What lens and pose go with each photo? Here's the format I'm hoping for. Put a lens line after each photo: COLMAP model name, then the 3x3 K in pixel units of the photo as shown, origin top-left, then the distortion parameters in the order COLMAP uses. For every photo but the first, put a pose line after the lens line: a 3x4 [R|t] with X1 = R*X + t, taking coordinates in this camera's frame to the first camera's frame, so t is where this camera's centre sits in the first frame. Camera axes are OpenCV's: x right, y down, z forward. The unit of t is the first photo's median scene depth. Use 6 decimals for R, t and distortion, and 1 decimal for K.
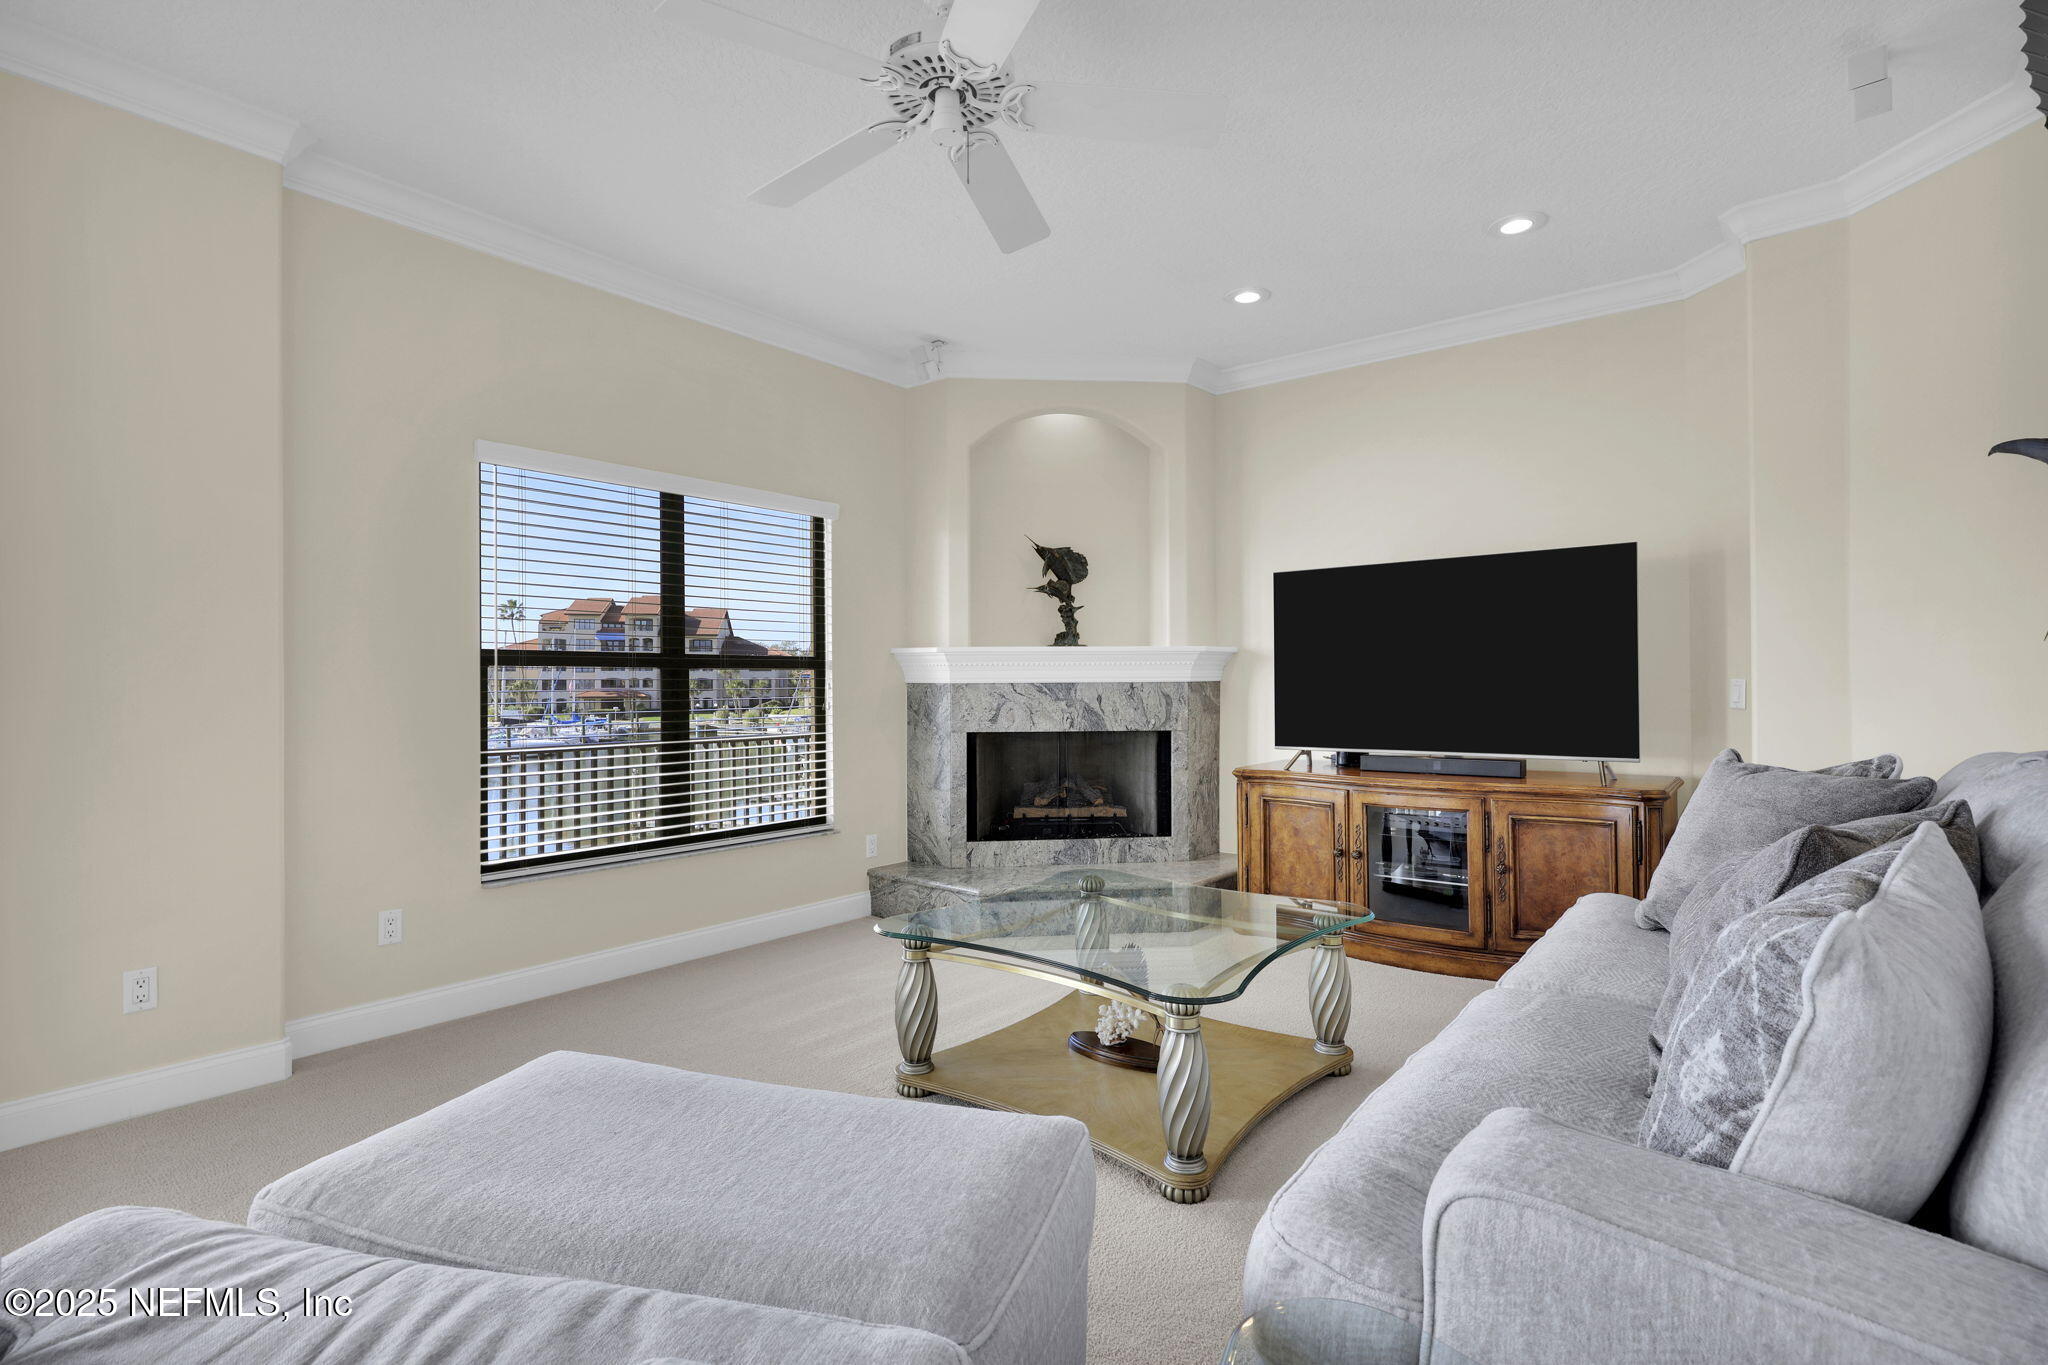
lens RADIAL K [[958.7, 0, 1019.8], [0, 958.7, 695.2], [0, 0, 1]] dist [0.002374, 0.000040]
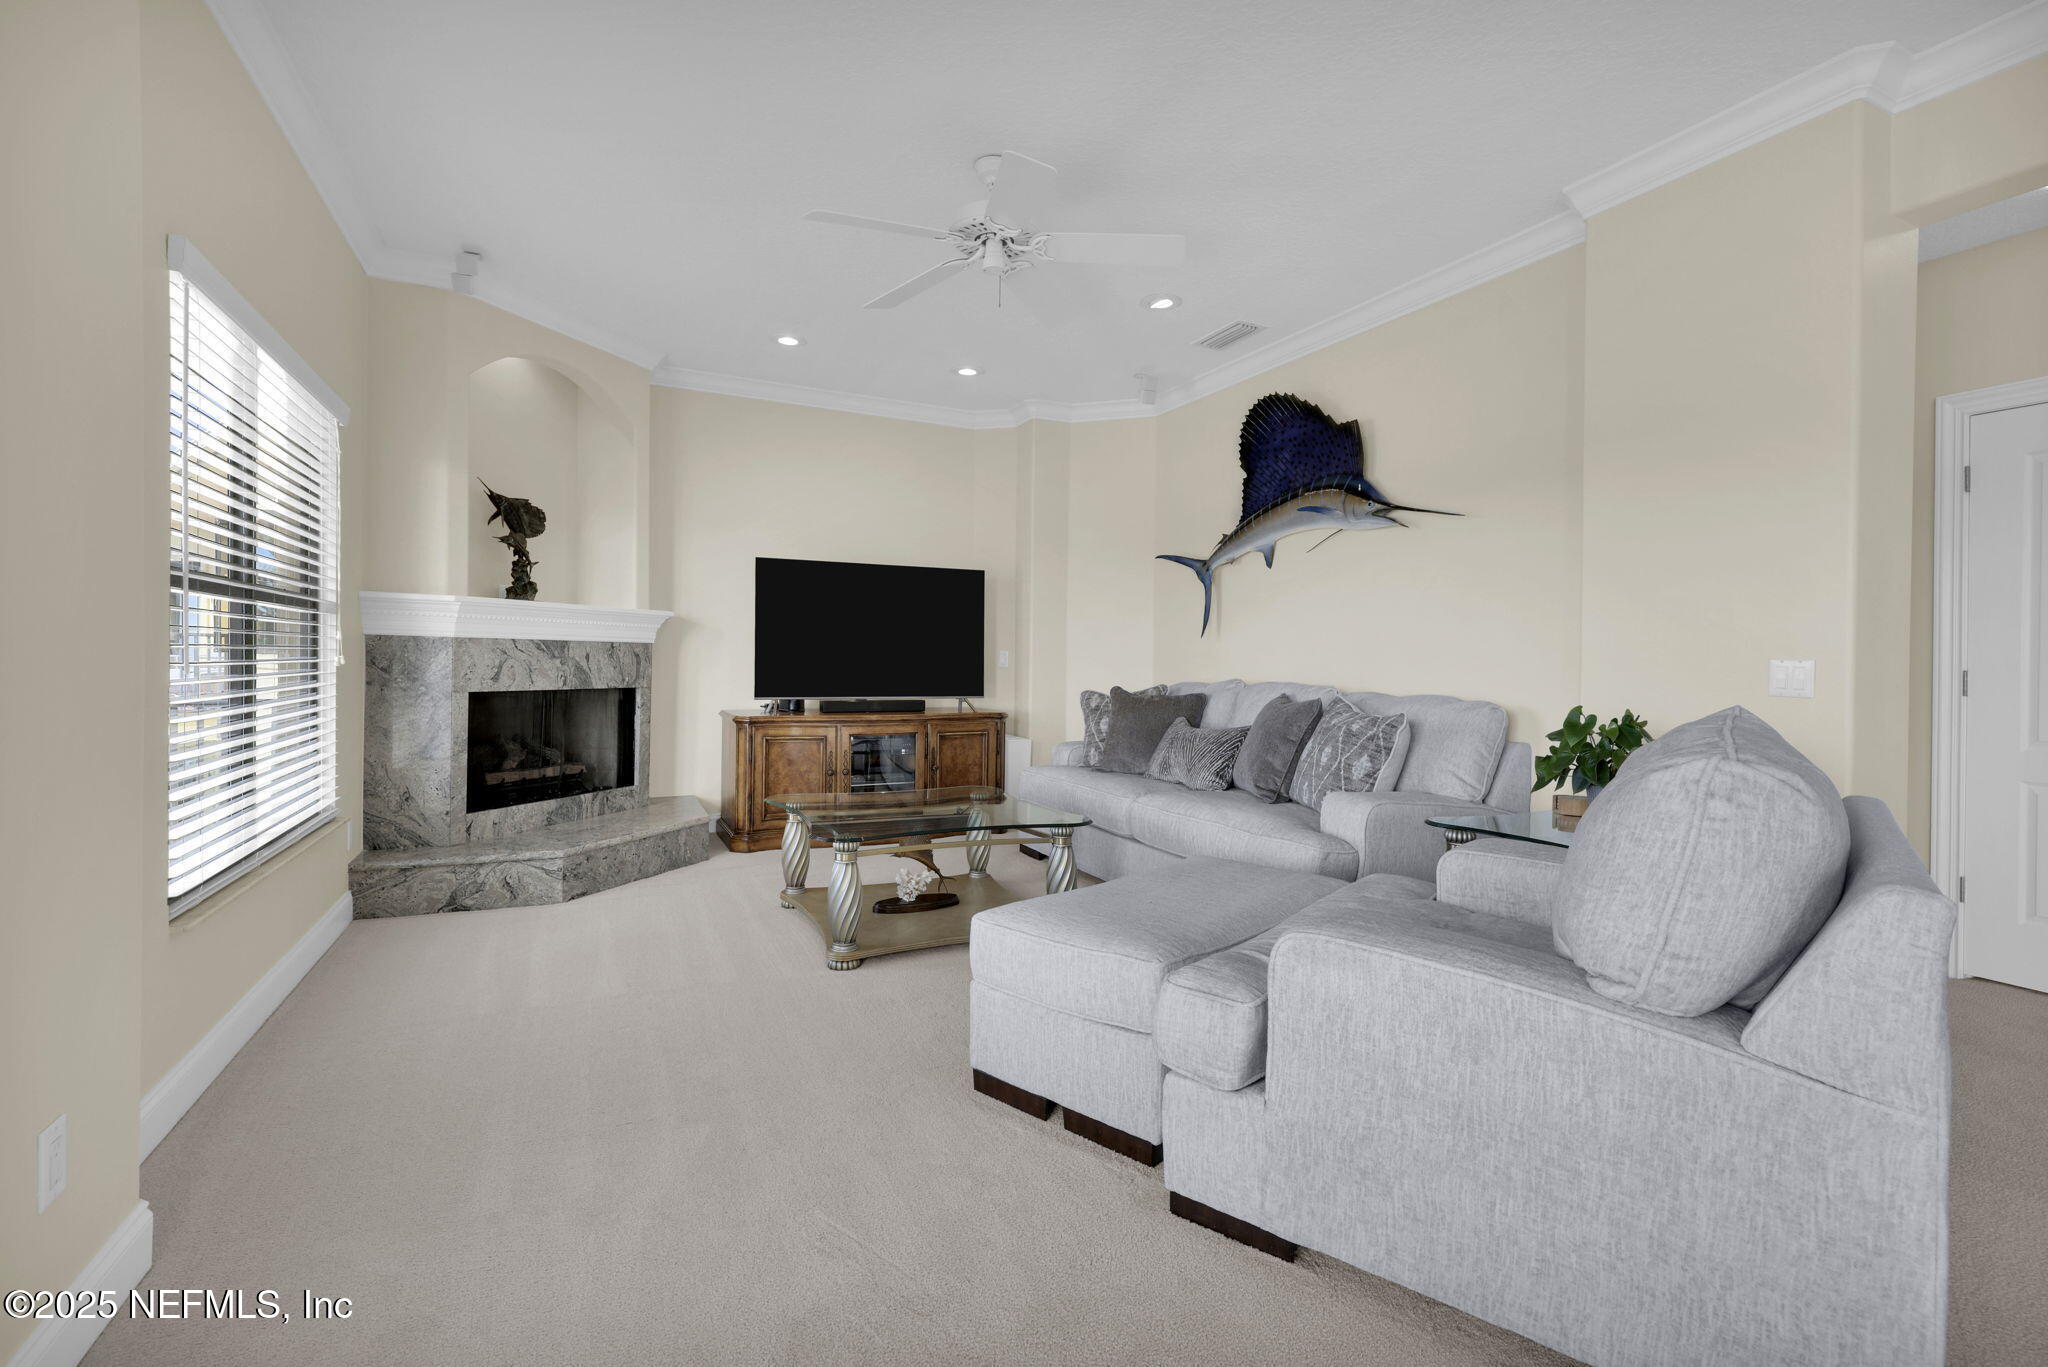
lens RADIAL K [[961.8, 0, 1024.4], [0, 961.8, 673.8], [0, 0, 1]] dist [-0.000378, -0.000938]
pose [[0.423013, -0.000174, 0.906124, -0.649702], [-0.009785, 0.999941, 0.004760, 0.011959], [-0.906071, -0.010880, 0.422986, 0.144319]]
